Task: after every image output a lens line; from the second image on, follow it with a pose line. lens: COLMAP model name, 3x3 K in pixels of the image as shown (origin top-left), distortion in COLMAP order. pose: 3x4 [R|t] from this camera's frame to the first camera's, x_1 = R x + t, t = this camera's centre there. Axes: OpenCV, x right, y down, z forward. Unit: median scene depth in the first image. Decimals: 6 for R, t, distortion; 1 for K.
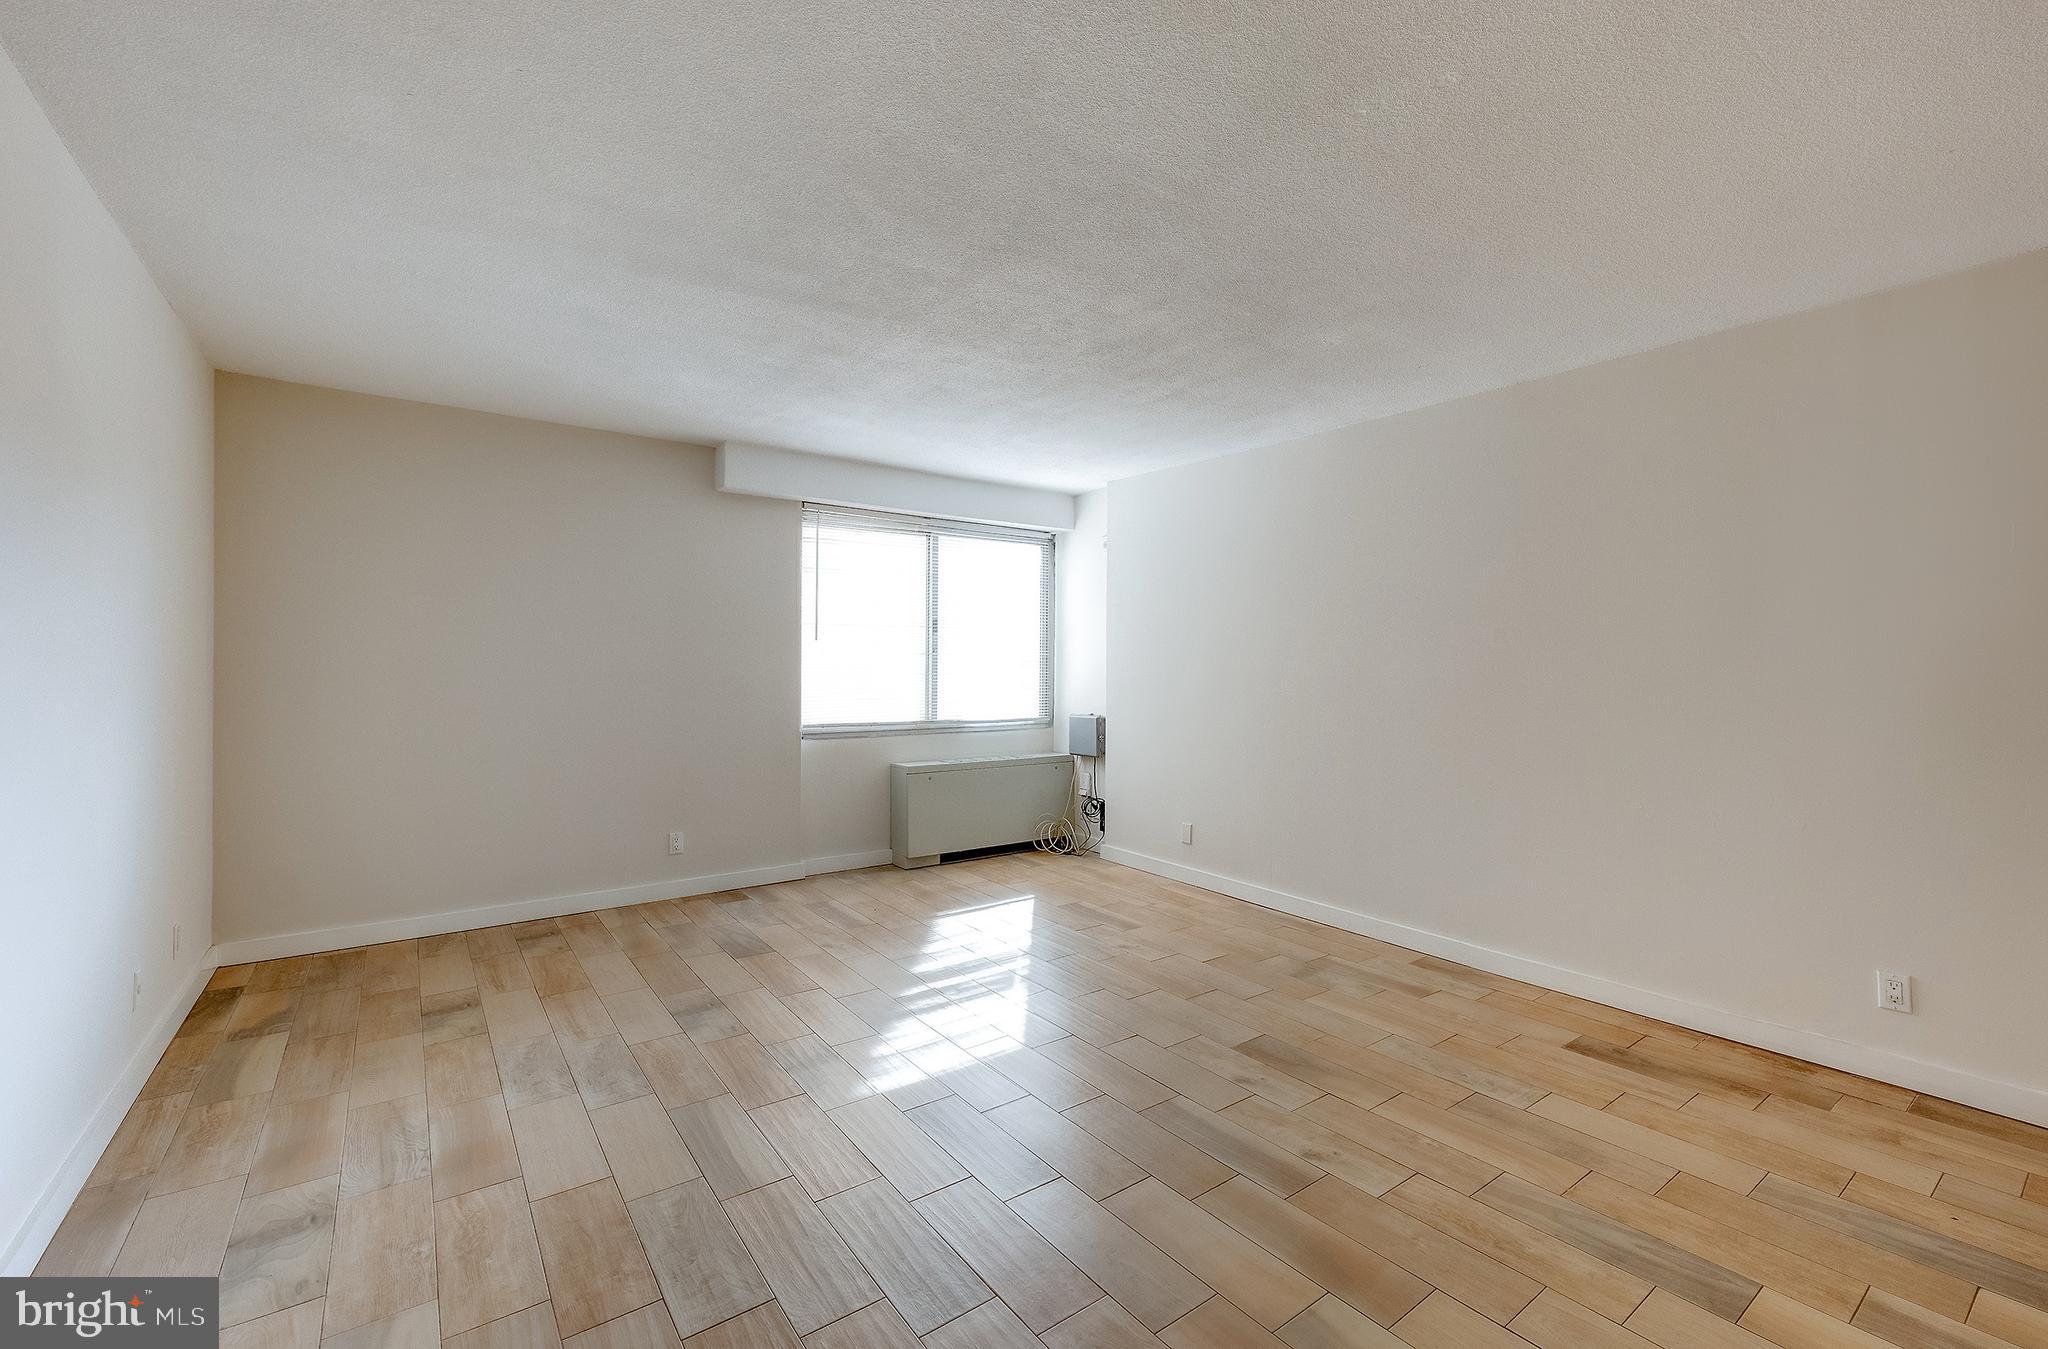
lens RADIAL K [[848.9, 0, 994.3], [0, 848.9, 672.4], [0, 0, 1]] dist [-0.000024, 0.000032]
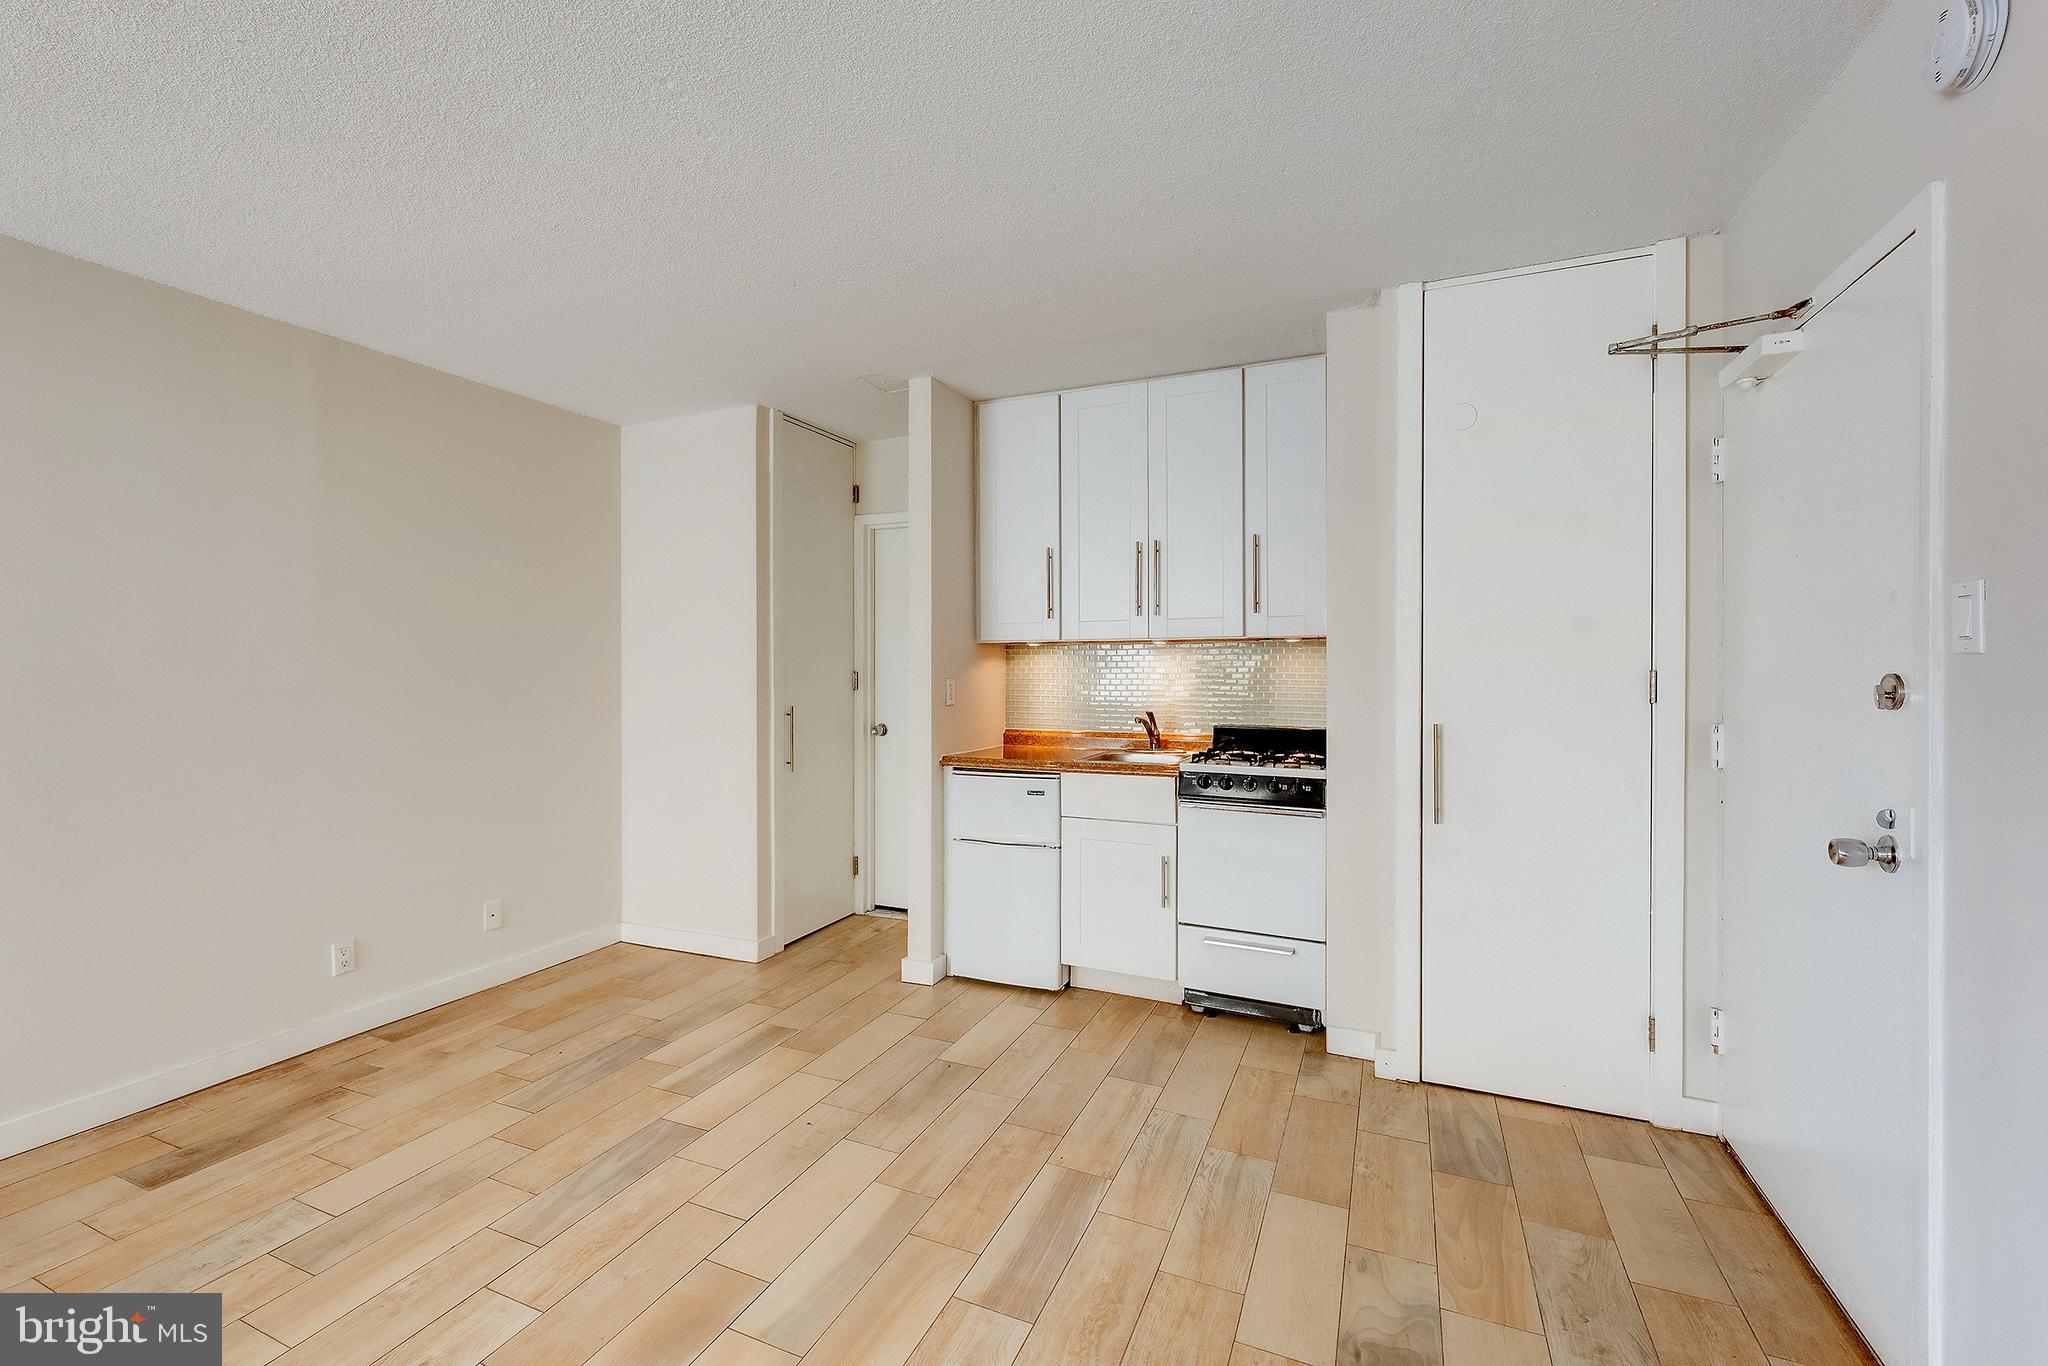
lens RADIAL K [[837.6, 0, 1051.6], [0, 837.6, 675.9], [0, 0, 1]] dist [0.000233, 0.000061]
pose [[-0.540317, -0.007272, 0.841430, -0.387902], [0.000723, 0.999958, 0.009106, -0.012575], [-0.841461, 0.005528, -0.540289, 0.774334]]
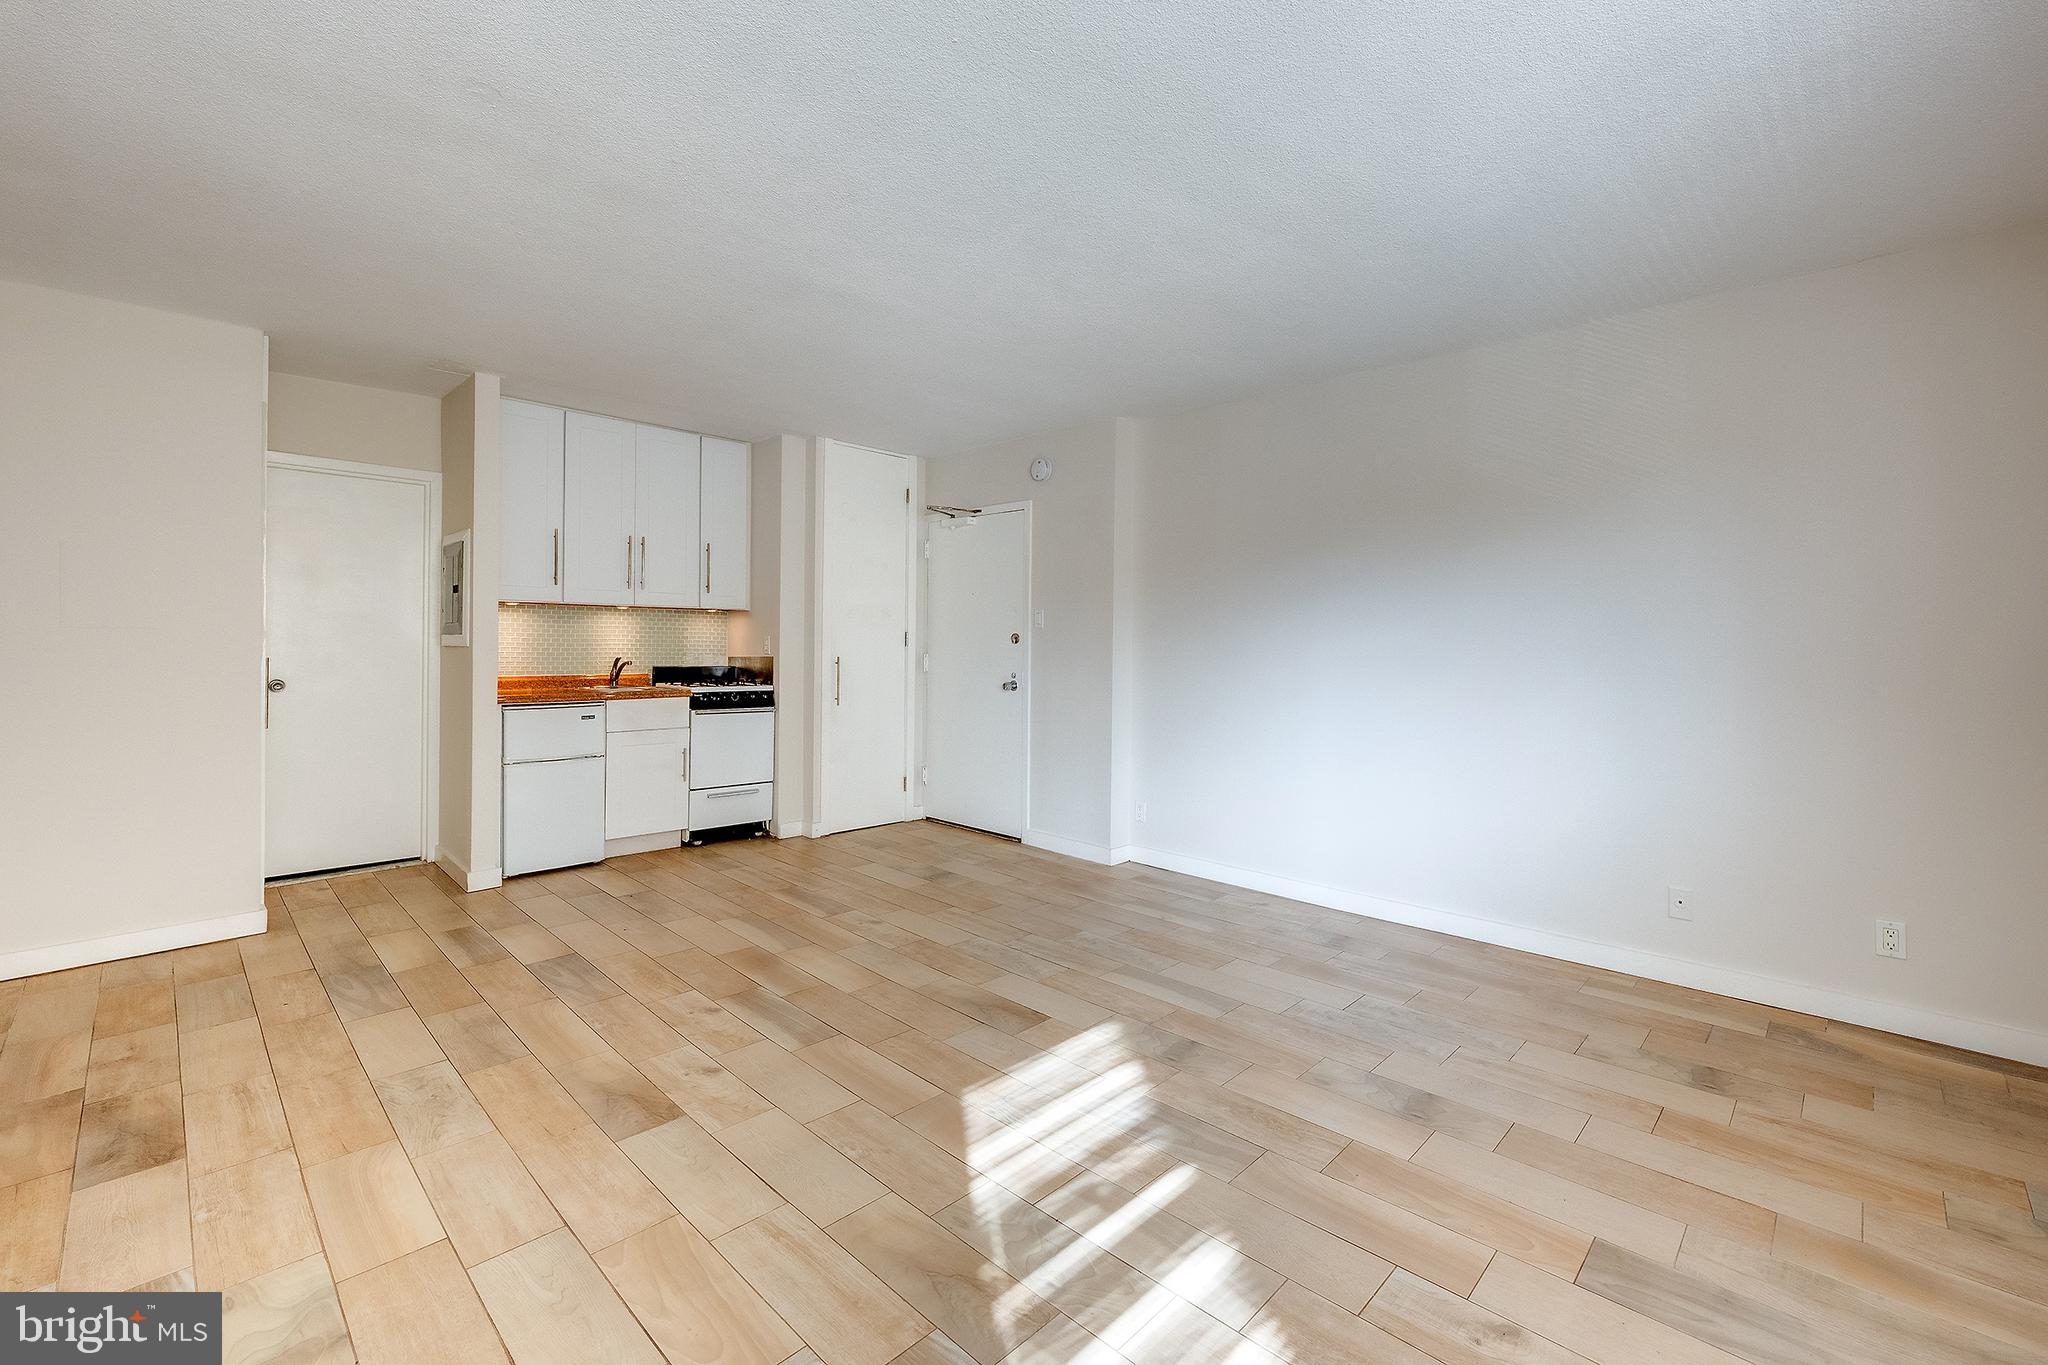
lens RADIAL K [[842.1, 0, 1025.4], [0, 842.1, 644.5], [0, 0, 1]] dist [0.000815, 0.000073]
pose [[-0.980366, -0.011735, -0.196837, 0.141410], [-0.012510, 0.999918, 0.002693, 0.012167], [0.196789, 0.005102, -0.980433, 1.917656]]
